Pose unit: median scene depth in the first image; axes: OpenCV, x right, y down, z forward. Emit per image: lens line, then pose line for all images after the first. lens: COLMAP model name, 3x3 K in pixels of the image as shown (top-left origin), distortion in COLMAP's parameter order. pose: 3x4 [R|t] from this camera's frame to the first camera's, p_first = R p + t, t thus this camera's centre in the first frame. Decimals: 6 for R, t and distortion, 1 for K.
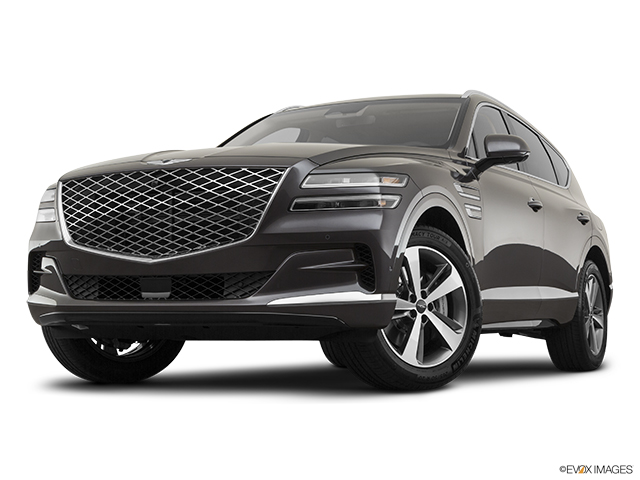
lens RADIAL K [[1064.5, 0, 320.0], [0, 1064.5, 242.7], [0, 0, 1]] dist [-0.019182, 0.000000]
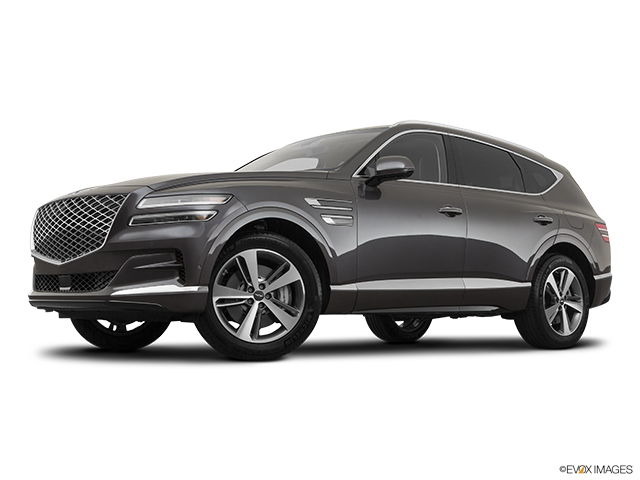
lens RADIAL K [[818.6, 0, 318.4], [0, 818.6, 240.5], [0, 0, 1]] dist [0.021303, 0.000000]
pose [[0.936000, -0.018693, -0.351503, 0.515114], [0.018910, 0.999817, -0.002816, -0.002968], [0.351491, -0.004011, 0.936183, 0.095780]]
